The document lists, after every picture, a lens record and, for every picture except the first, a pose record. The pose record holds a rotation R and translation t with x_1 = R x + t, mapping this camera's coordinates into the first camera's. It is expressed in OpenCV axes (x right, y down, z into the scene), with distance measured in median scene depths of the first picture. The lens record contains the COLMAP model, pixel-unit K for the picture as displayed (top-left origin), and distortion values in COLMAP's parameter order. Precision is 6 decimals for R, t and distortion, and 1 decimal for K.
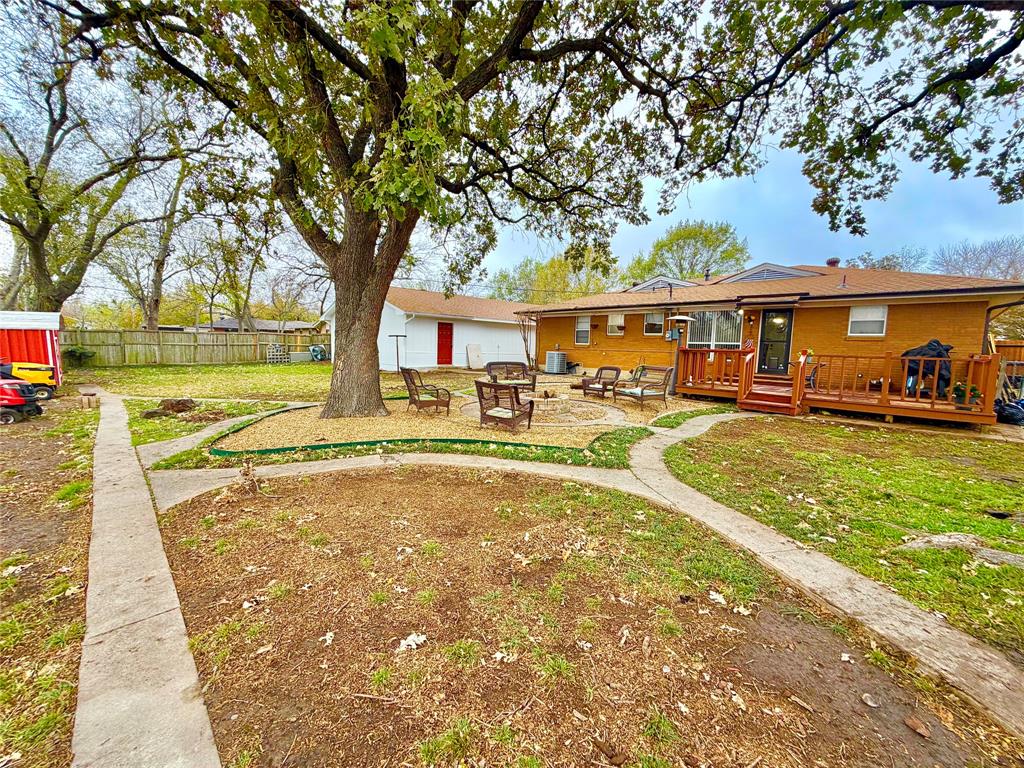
lens RADIAL K [[409.9, 0, 512.0], [0, 409.9, 384.0], [0, 0, 1]] dist [-0.002536, 0.000063]
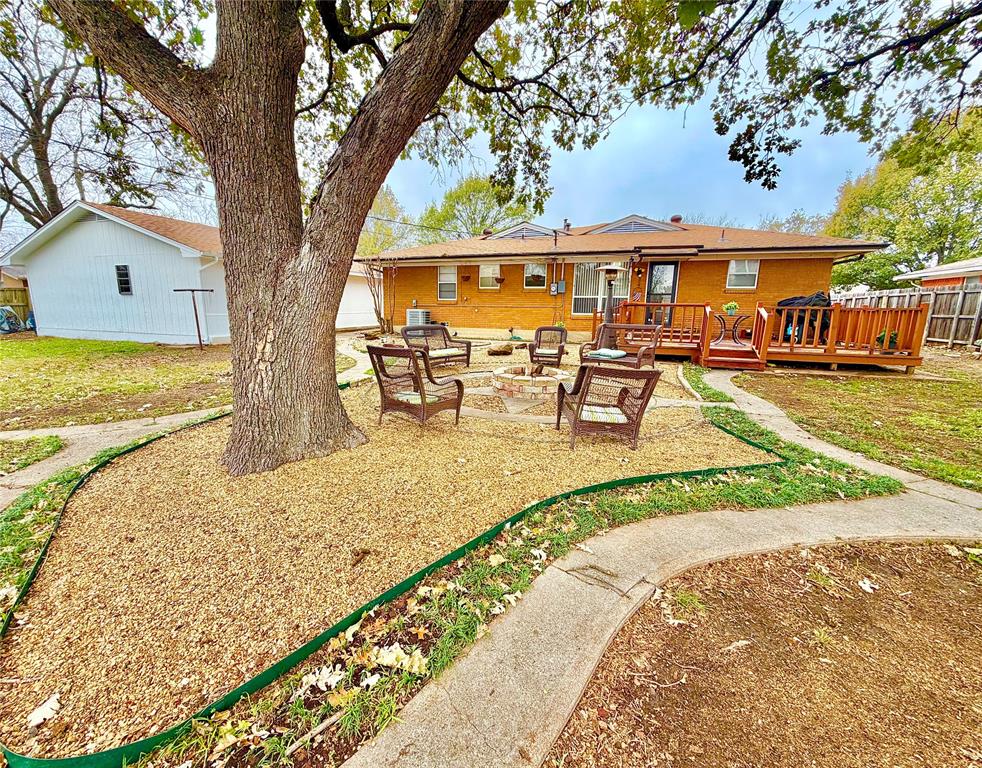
lens RADIAL K [[418.6, 0, 491.0], [0, 418.6, 384.0], [0, 0, 1]] dist [-0.002073, -0.000309]
pose [[0.897446, -0.098768, 0.429925, -0.240288], [0.054620, 0.991992, 0.113877, -0.029779], [-0.437730, -0.078716, 0.895654, 0.286294]]
